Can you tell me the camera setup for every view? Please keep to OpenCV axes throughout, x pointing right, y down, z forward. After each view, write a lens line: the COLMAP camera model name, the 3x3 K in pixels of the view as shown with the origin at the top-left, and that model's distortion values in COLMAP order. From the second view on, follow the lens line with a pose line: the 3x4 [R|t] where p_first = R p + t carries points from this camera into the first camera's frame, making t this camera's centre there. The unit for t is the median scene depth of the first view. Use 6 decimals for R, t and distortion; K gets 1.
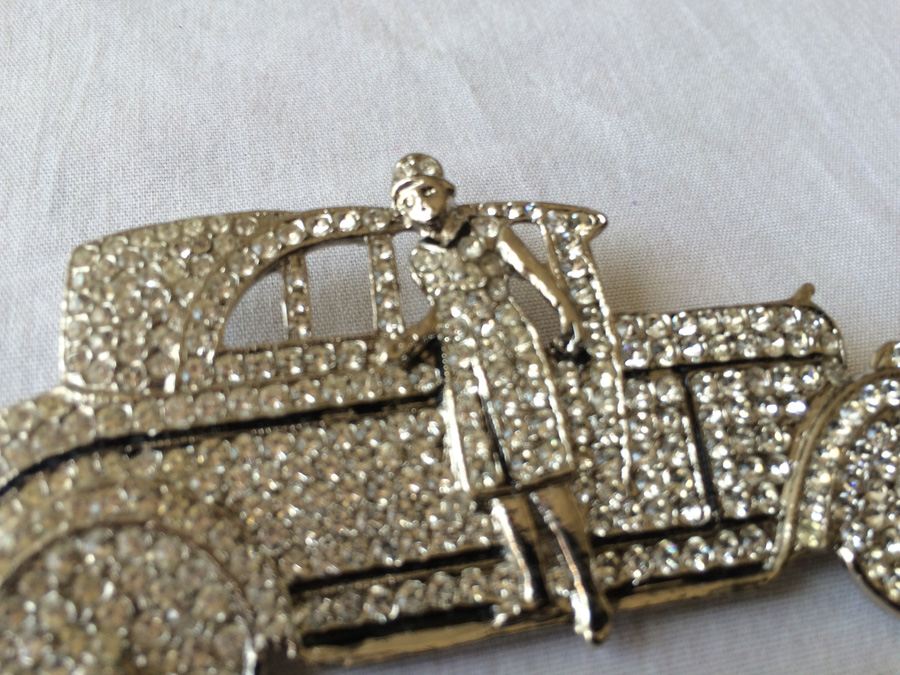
lens RADIAL K [[846.4, 0, 487.1], [0, 846.4, 344.7], [0, 0, 1]] dist [-0.022794, 0.000000]
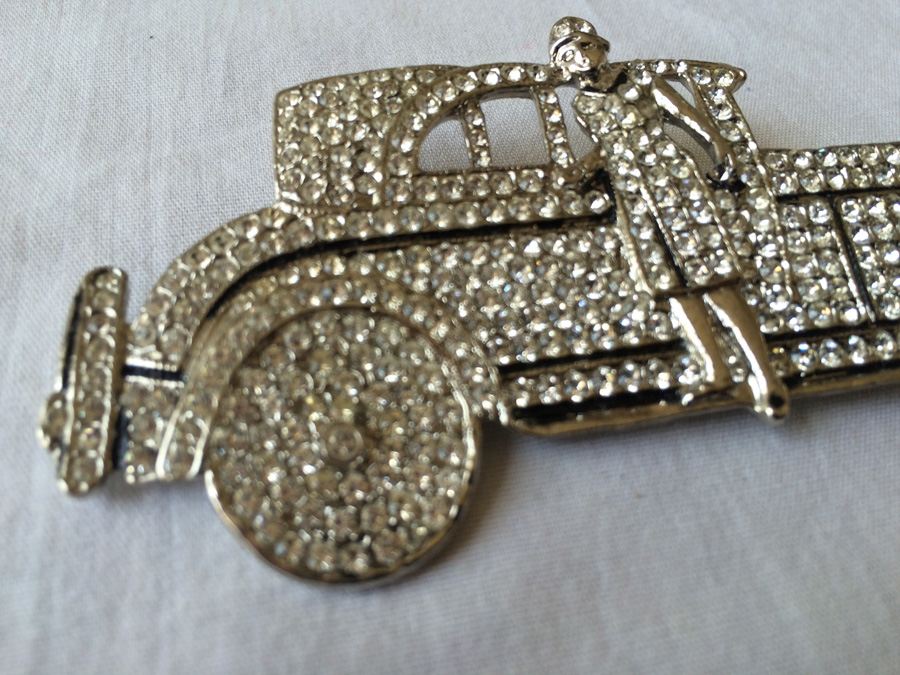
lens RADIAL K [[846.4, 0, 487.7], [0, 846.4, 340.0], [0, 0, 1]] dist [-0.022794, 0.000000]
pose [[0.999593, -0.022607, -0.017400, -0.195393], [0.021794, 0.998721, -0.045623, 0.258859], [0.018409, 0.045225, 0.998807, -0.086181]]
